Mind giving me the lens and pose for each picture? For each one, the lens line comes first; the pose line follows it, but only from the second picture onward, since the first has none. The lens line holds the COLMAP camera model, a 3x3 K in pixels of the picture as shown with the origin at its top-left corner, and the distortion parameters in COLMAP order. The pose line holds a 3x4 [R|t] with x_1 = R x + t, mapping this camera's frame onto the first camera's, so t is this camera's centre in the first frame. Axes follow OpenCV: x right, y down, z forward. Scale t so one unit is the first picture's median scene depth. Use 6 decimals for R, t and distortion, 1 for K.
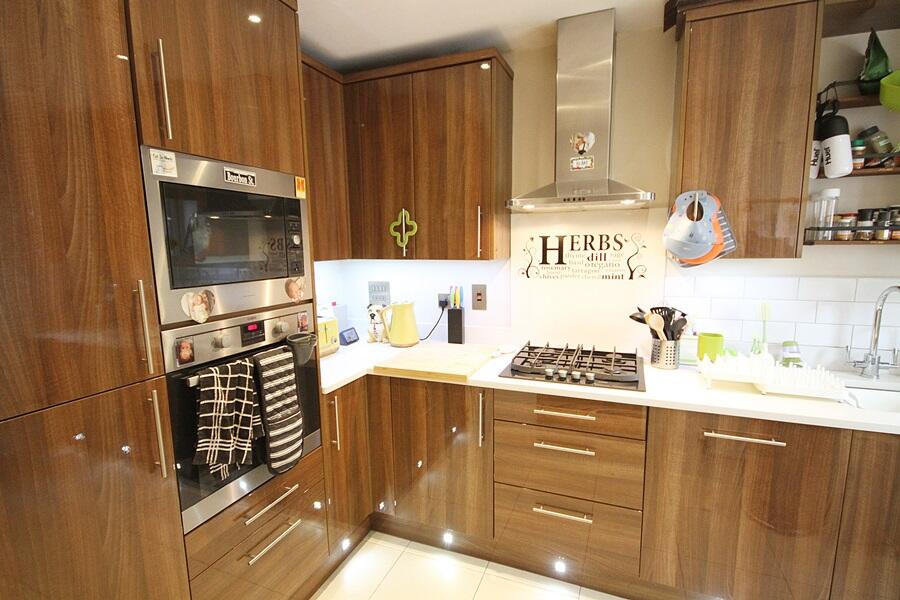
lens RADIAL K [[434.1, 0, 455.8], [0, 434.1, 303.1], [0, 0, 1]] dist [-0.002932, -0.000615]
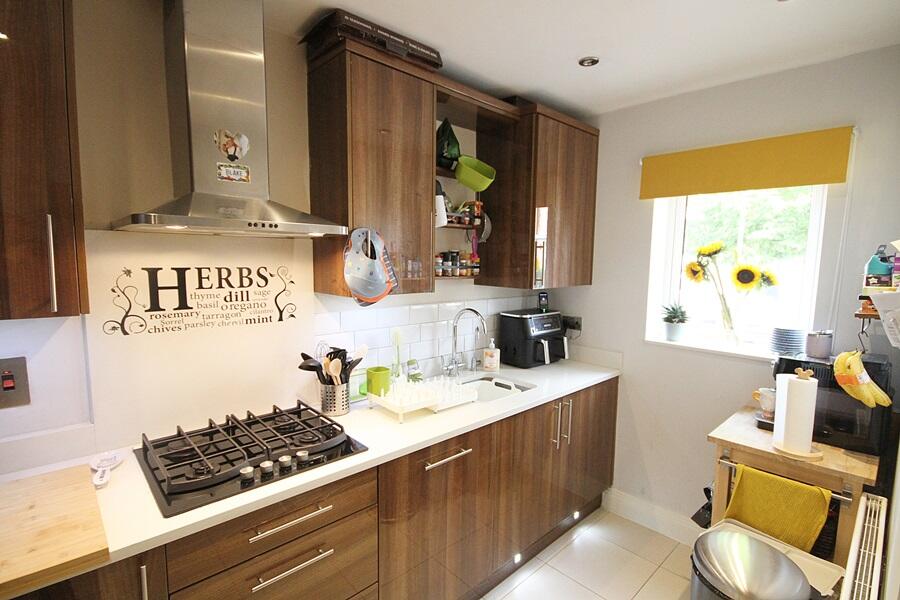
lens RADIAL K [[434.1, 0, 452.7], [0, 434.1, 302.8], [0, 0, 1]] dist [-0.002932, -0.000615]
pose [[0.414213, -0.072104, 0.907319, -0.238345], [0.100128, 0.994417, 0.033314, -0.093173], [-0.904656, 0.077049, 0.419120, 0.380977]]
